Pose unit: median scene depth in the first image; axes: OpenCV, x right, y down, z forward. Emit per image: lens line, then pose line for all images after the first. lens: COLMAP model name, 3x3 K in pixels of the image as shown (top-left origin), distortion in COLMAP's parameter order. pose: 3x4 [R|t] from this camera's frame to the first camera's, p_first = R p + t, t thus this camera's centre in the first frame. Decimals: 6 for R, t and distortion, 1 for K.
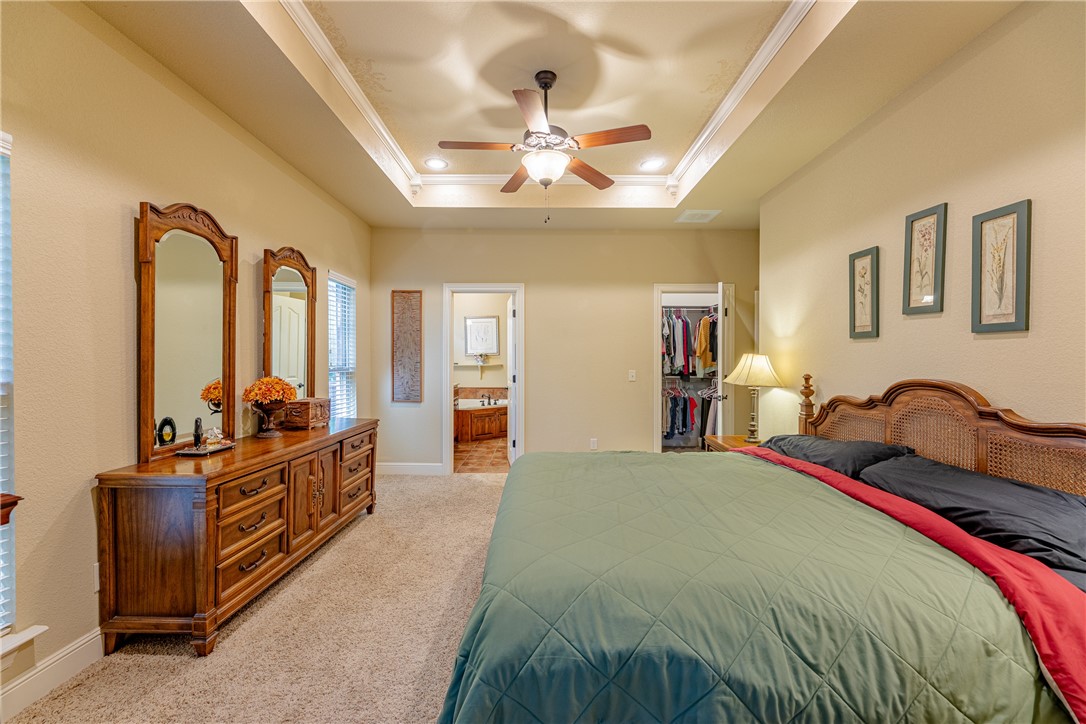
lens RADIAL K [[447.8, 0, 543.7], [0, 447.8, 362.3], [0, 0, 1]] dist [0.000514, 0.000129]
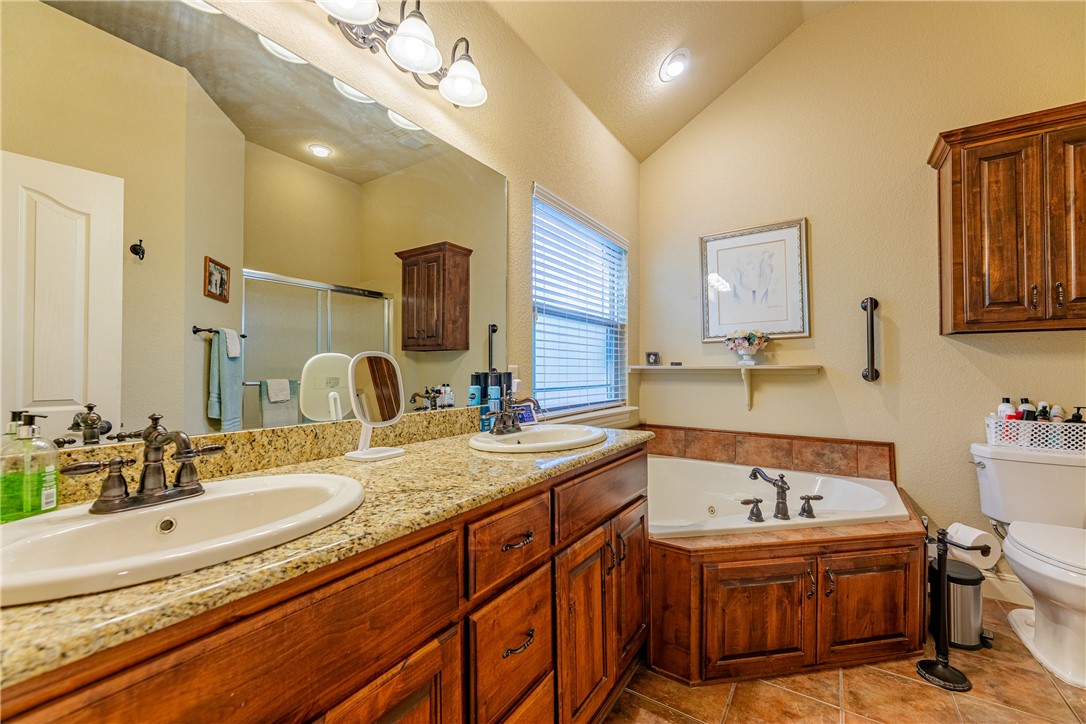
lens RADIAL K [[447.8, 0, 542.1], [0, 447.8, 364.8], [0, 0, 1]] dist [0.000514, 0.000129]
pose [[0.833706, -0.007482, -0.552158, -0.083442], [-0.001507, 0.999874, -0.015824, 0.009802], [0.552207, 0.014024, 0.833589, 0.629492]]
